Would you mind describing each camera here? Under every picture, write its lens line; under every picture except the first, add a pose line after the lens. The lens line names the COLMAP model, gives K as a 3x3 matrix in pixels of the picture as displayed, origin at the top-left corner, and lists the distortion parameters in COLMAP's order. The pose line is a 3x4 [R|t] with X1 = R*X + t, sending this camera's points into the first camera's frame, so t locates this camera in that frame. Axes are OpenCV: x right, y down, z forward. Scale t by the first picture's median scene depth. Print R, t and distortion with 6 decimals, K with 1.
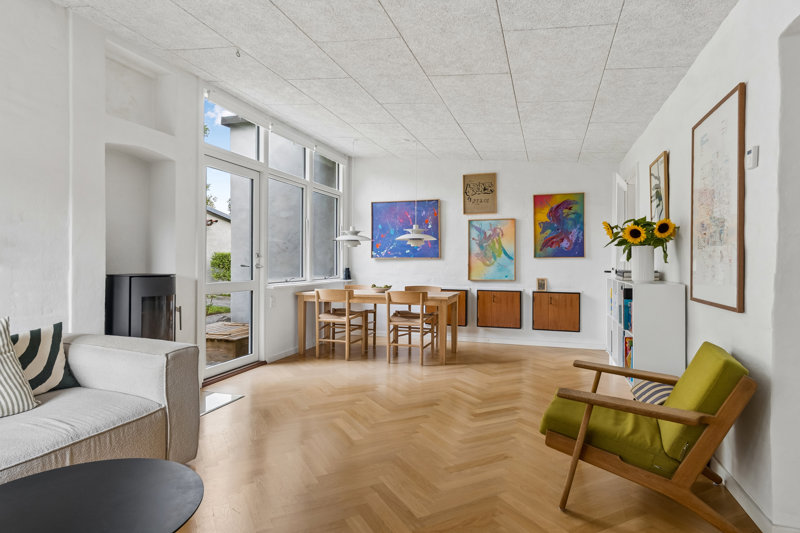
lens RADIAL K [[464.1, 0, 397.7], [0, 464.1, 265.9], [0, 0, 1]] dist [0.003590, 0.000137]
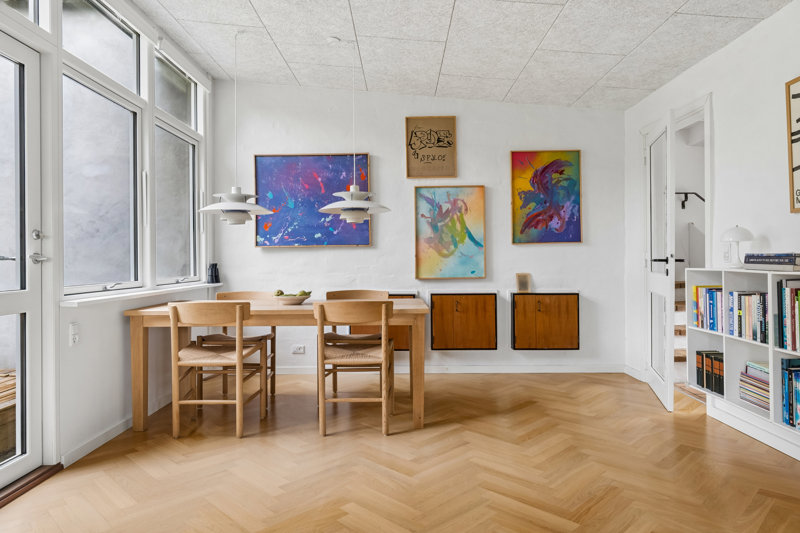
lens RADIAL K [[523.0, 0, 401.4], [0, 523.0, 260.3], [0, 0, 1]] dist [-0.001513, 0.004946]
pose [[0.950158, -0.012390, 0.311524, -0.101147], [0.015220, 0.999862, -0.006654, 0.009514], [-0.311398, 0.011064, 0.950215, 0.331729]]
